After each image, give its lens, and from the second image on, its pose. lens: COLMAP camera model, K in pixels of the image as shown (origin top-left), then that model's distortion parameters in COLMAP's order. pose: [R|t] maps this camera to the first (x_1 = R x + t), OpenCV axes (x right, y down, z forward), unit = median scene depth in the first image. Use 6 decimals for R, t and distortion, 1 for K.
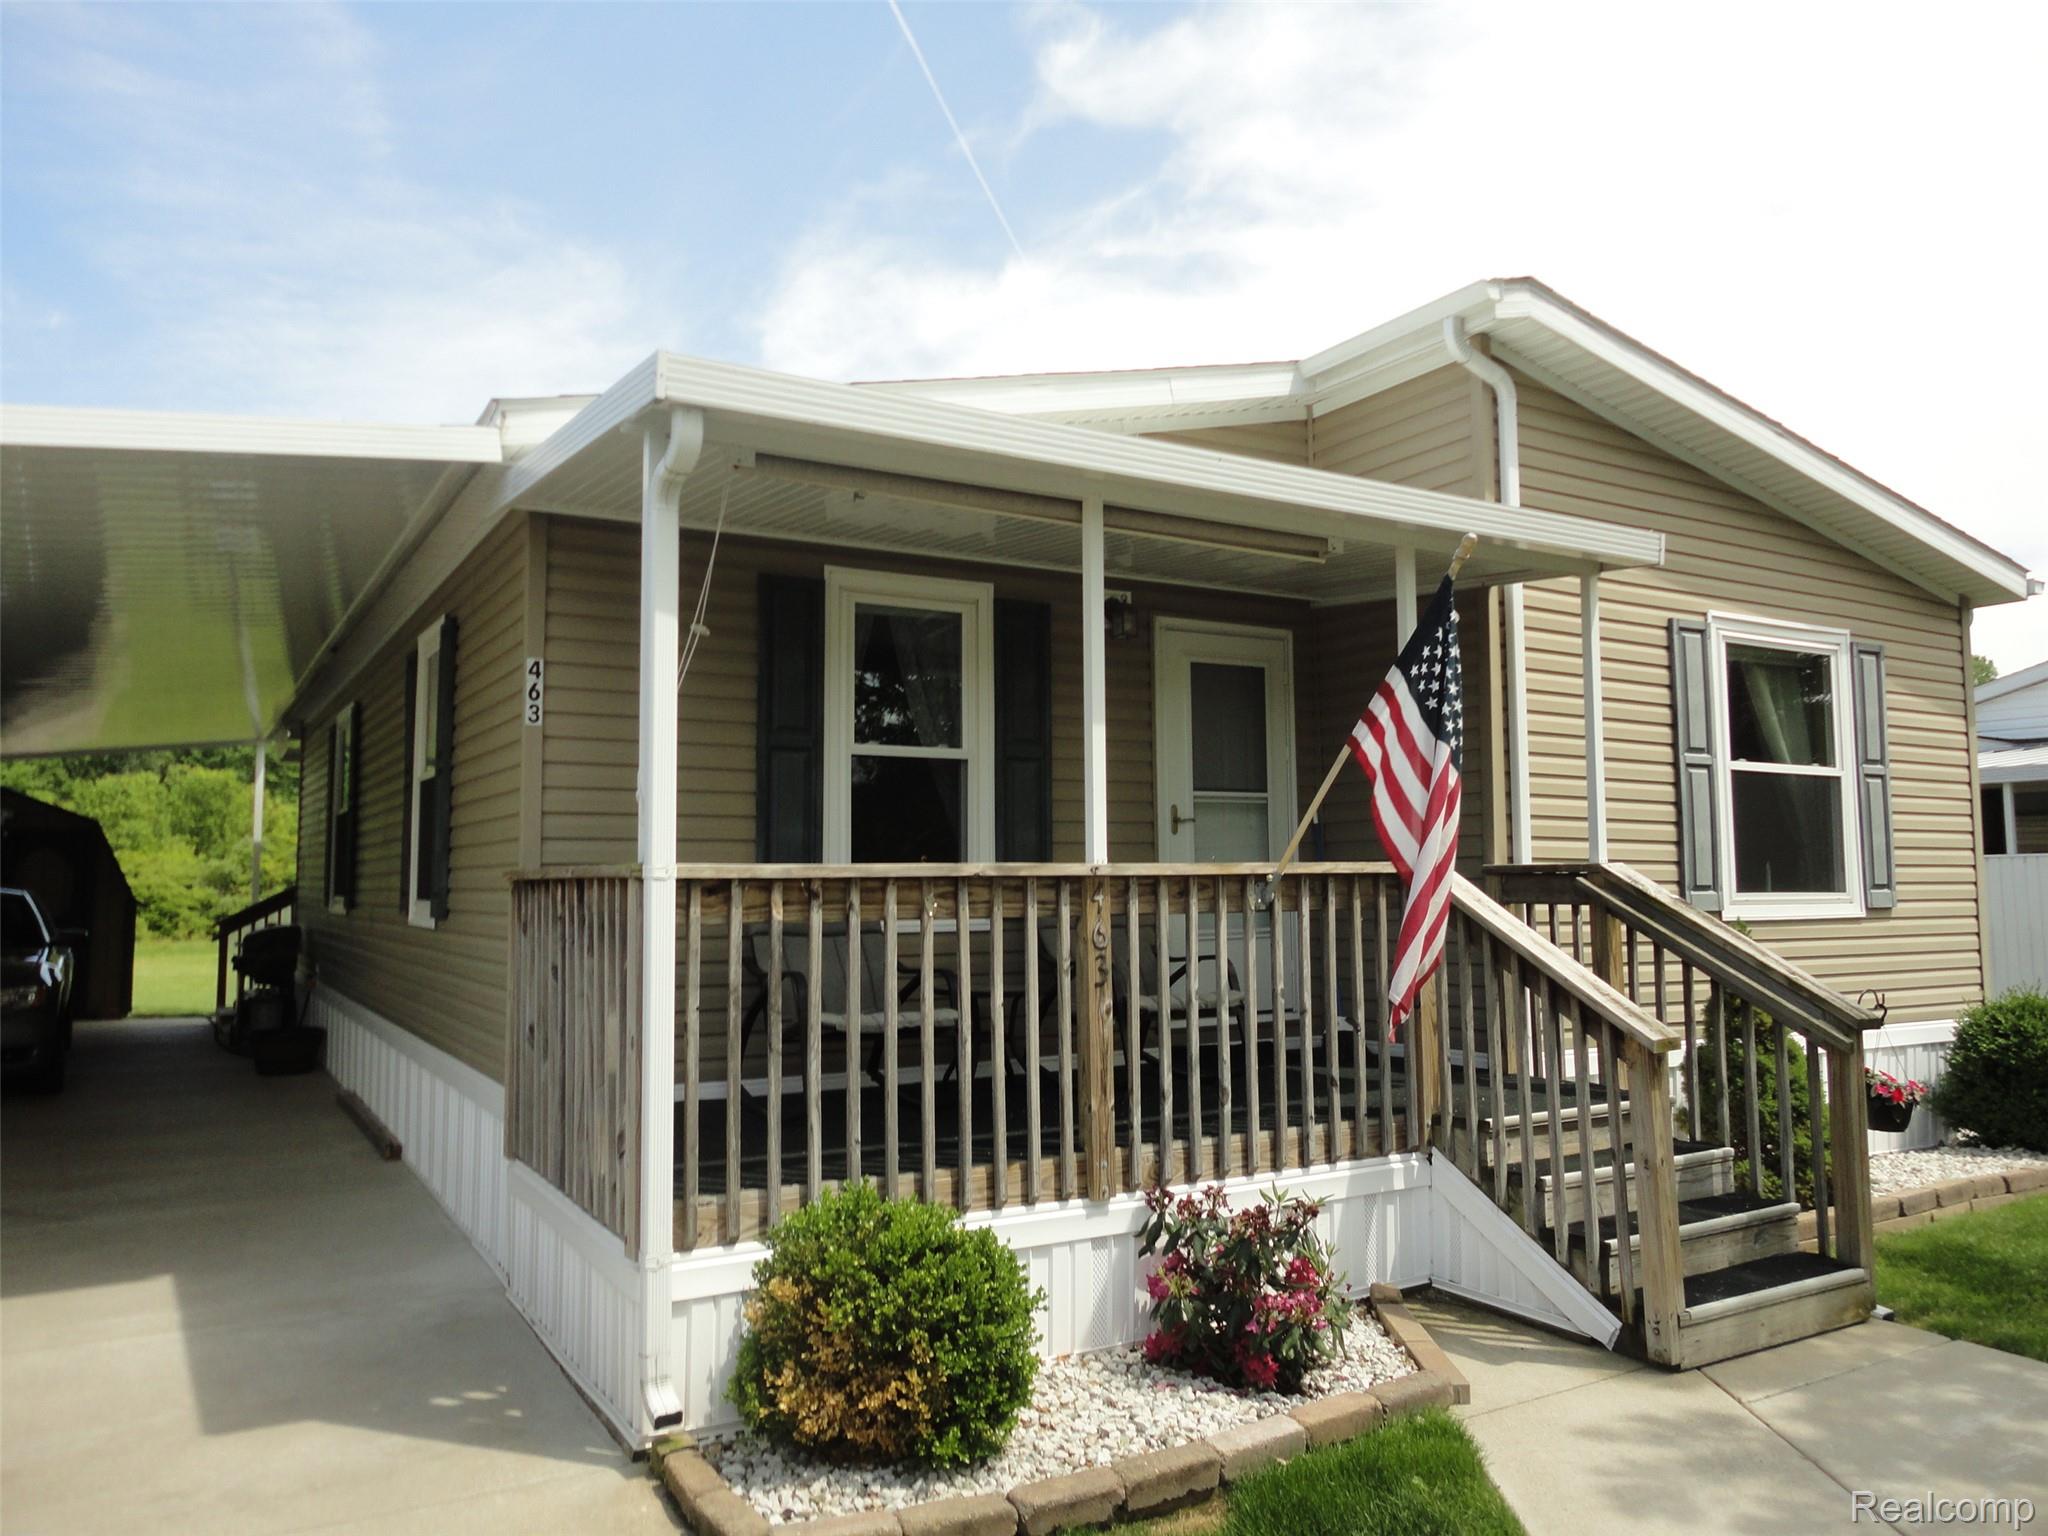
lens RADIAL K [[1507.4, 0, 1033.0], [0, 1507.4, 759.6], [0, 0, 1]] dist [-0.013101, 0.019645]
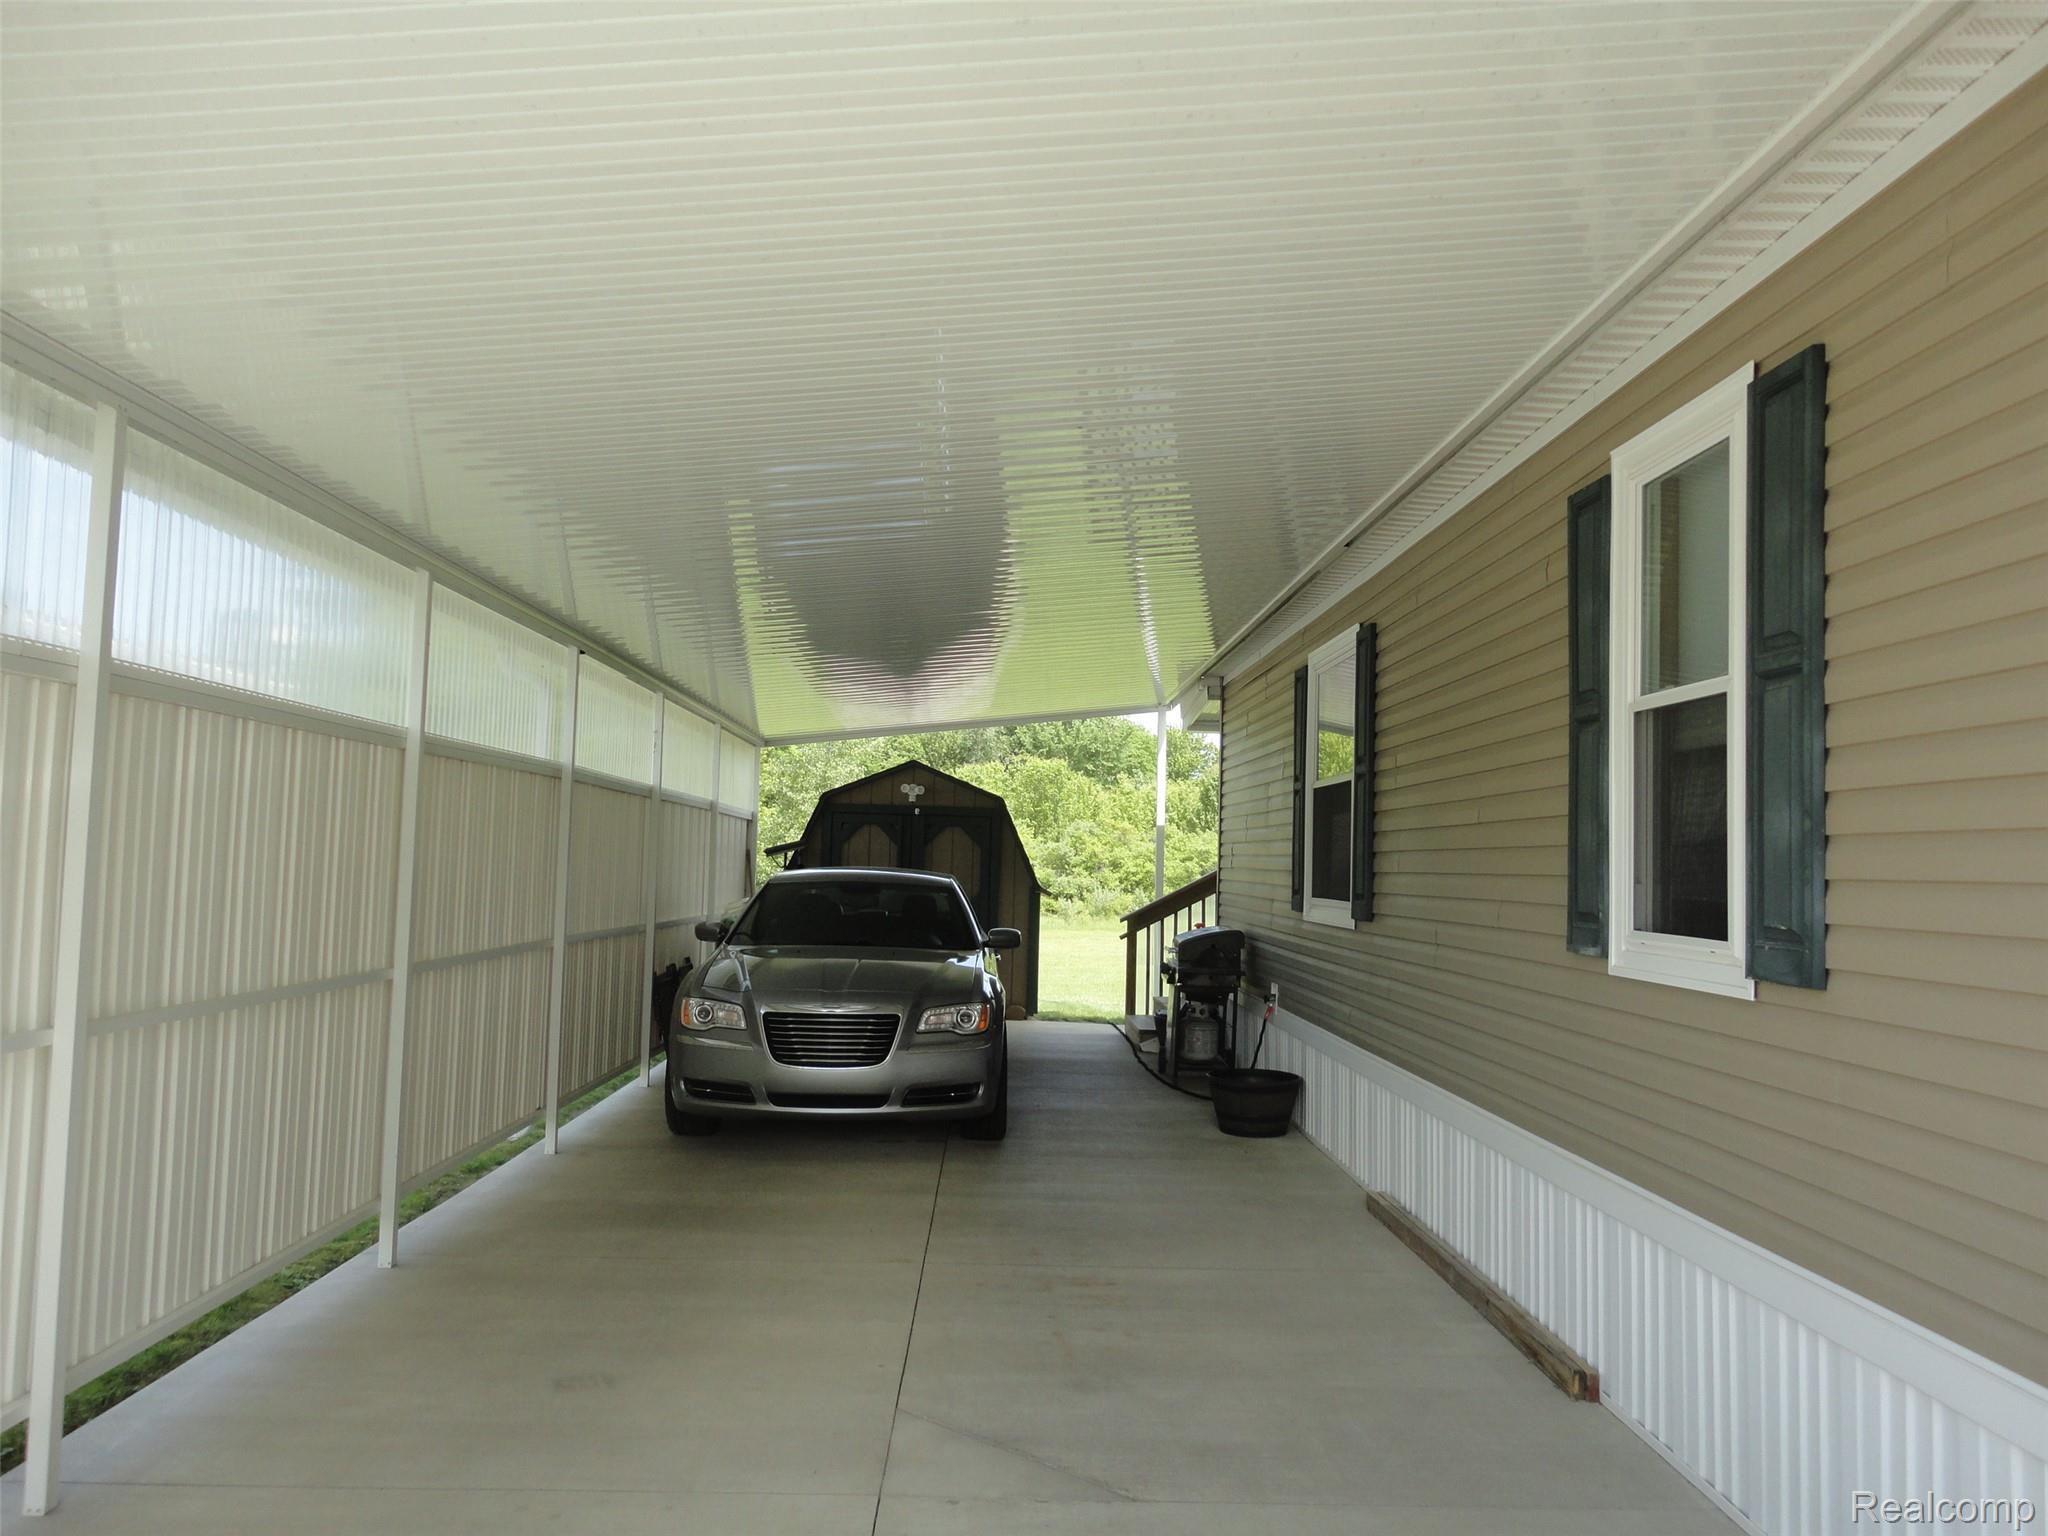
lens RADIAL K [[1507.4, 0, 1025.0], [0, 1507.4, 766.9], [0, 0, 1]] dist [-0.013101, 0.019645]
pose [[0.875452, -0.005153, -0.483278, -0.360117], [0.010835, 0.999901, 0.008966, 0.028953], [0.483184, -0.013086, 0.875421, 0.450814]]
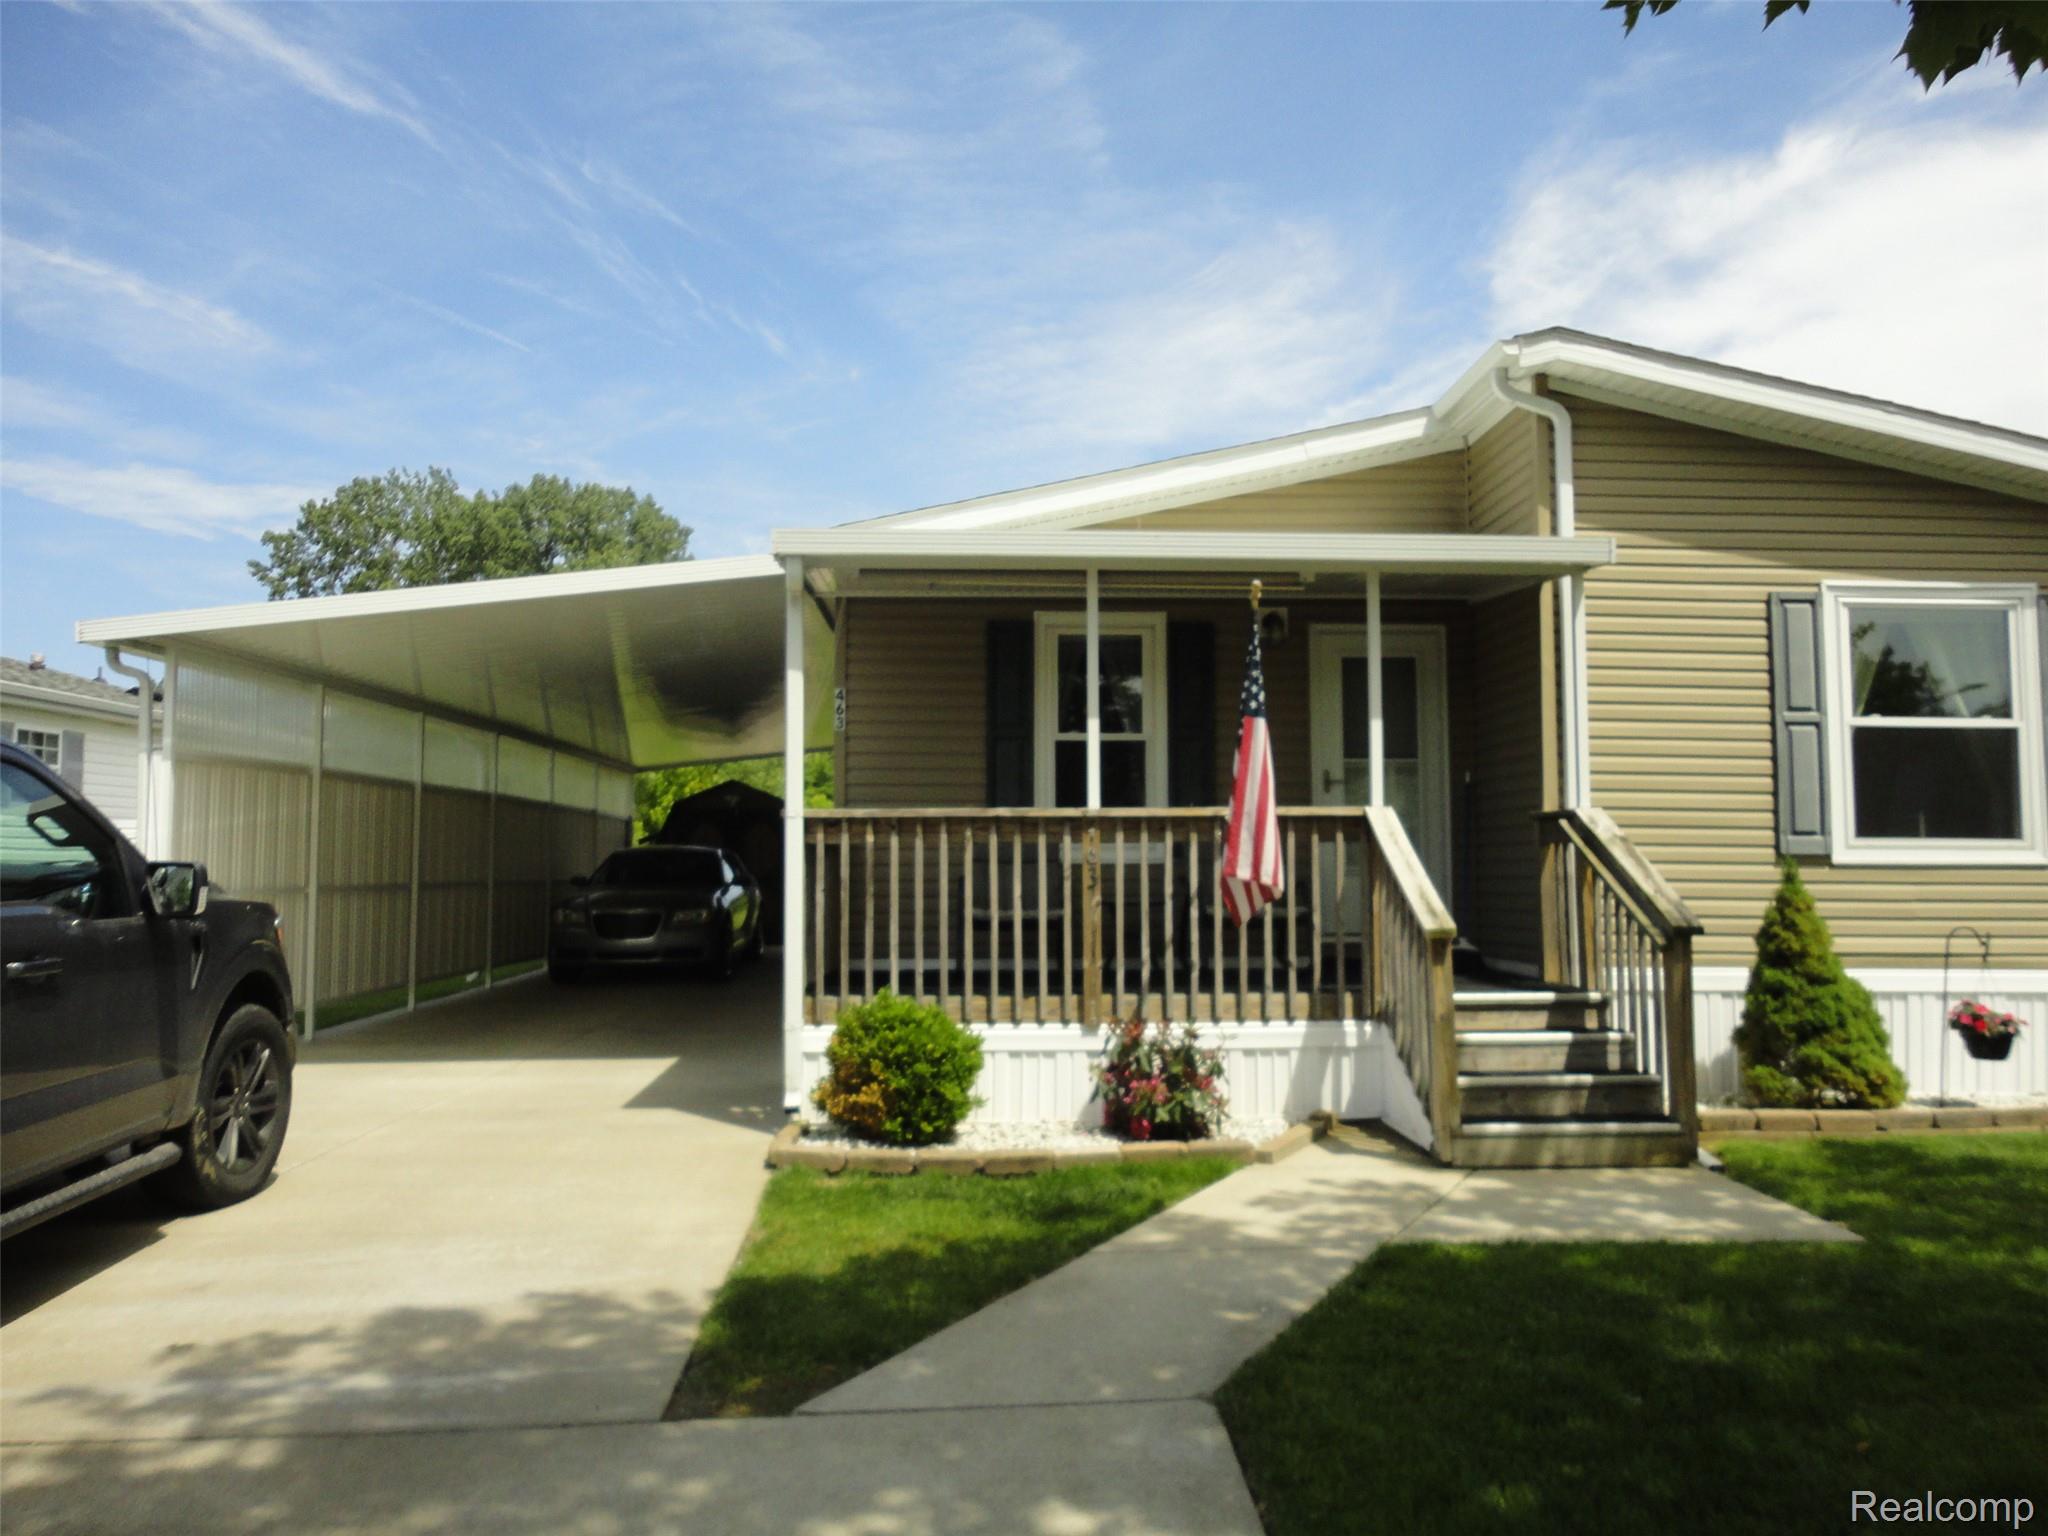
lens RADIAL K [[1507.4, 0, 1025.8], [0, 1507.4, 776.9], [0, 0, 1]] dist [-0.013101, 0.019645]
pose [[0.881594, -0.023474, -0.471424, 0.454837], [0.034793, 0.999277, 0.015308, 0.006582], [0.470724, -0.029898, 0.881774, -0.246036]]
